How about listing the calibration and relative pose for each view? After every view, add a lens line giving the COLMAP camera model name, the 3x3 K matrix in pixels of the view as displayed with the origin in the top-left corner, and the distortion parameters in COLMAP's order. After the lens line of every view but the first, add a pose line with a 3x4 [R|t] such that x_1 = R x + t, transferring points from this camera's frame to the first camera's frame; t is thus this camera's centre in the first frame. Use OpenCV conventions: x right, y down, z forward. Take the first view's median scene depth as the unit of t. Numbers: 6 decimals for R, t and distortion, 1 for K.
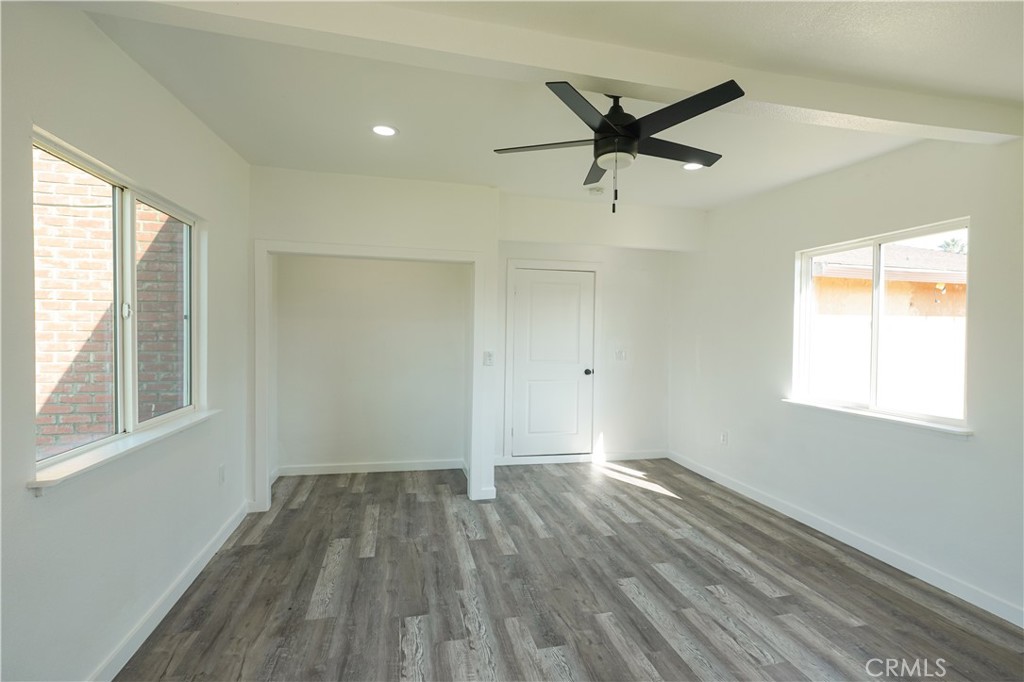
lens RADIAL K [[468.7, 0, 510.9], [0, 468.7, 340.6], [0, 0, 1]] dist [-0.020853, 0.010506]
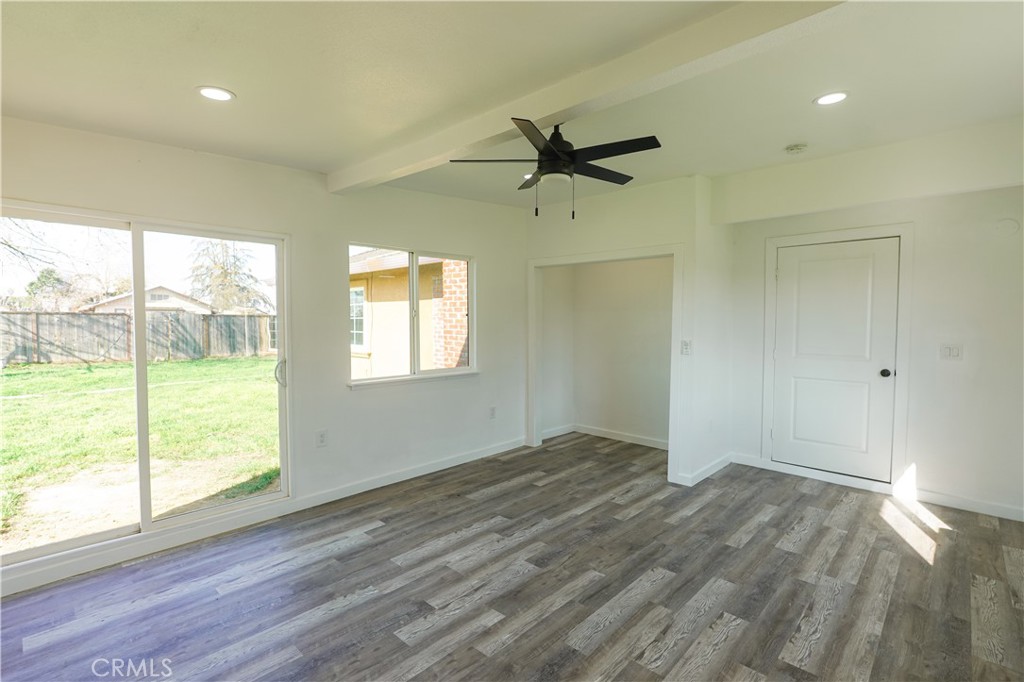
lens RADIAL K [[479.8, 0, 512.0], [0, 479.8, 341.0], [0, 0, 1]] dist [-0.017657, 0.009688]
pose [[0.544917, 0.023456, -0.838162, 0.802485], [-0.003994, 0.999670, 0.025379, -0.000892], [0.838481, -0.010482, 0.544830, 0.156201]]
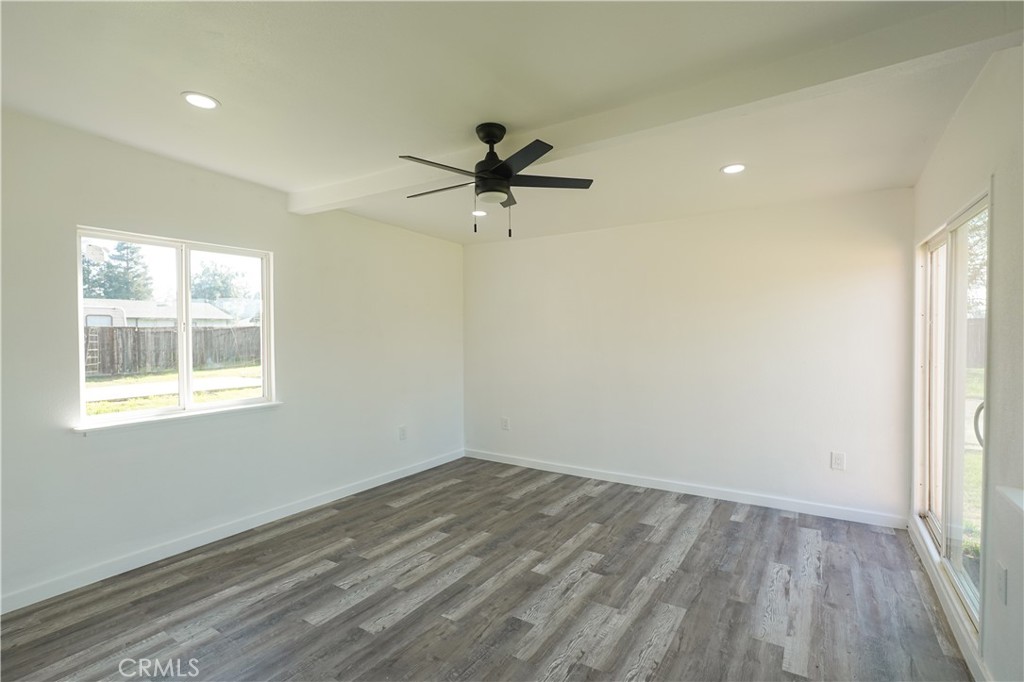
lens RADIAL K [[479.8, 0, 512.0], [0, 479.8, 341.0], [0, 0, 1]] dist [-0.017657, 0.009688]
pose [[-0.693769, -0.019981, 0.719921, -0.482685], [0.007640, 0.999355, 0.035099, -0.034790], [-0.720157, 0.029850, -0.693168, 1.232598]]
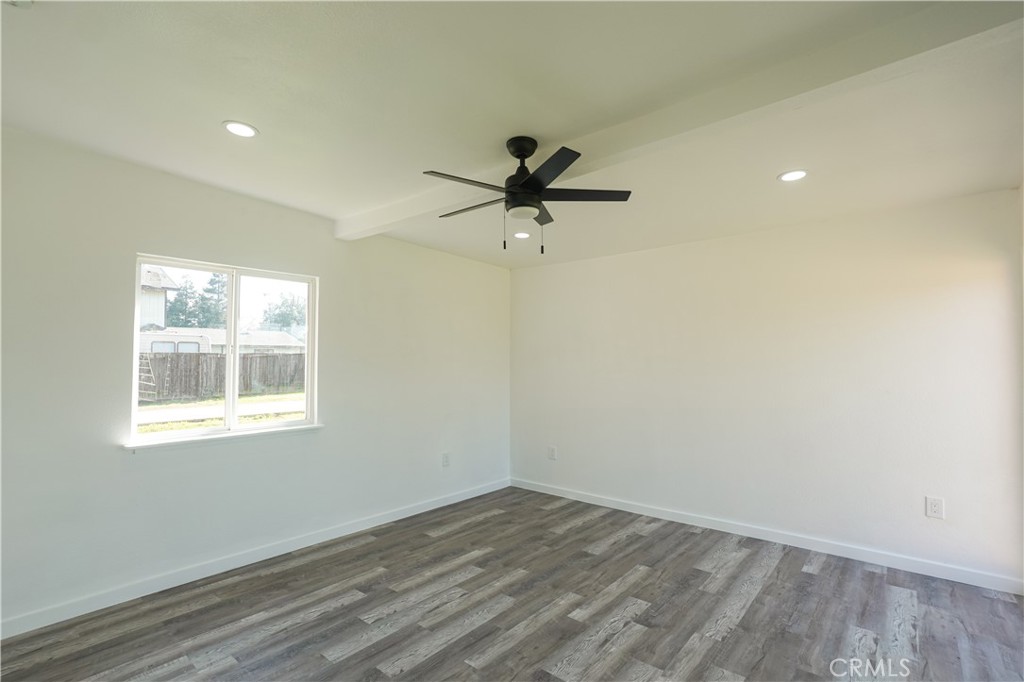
lens RADIAL K [[479.8, 0, 512.0], [0, 479.8, 341.0], [0, 0, 1]] dist [-0.017657, 0.009688]
pose [[-0.598252, 0.022499, 0.800992, -0.477255], [0.006230, 0.999706, -0.023428, -0.023469], [-0.801284, -0.009026, -0.598217, 1.161827]]
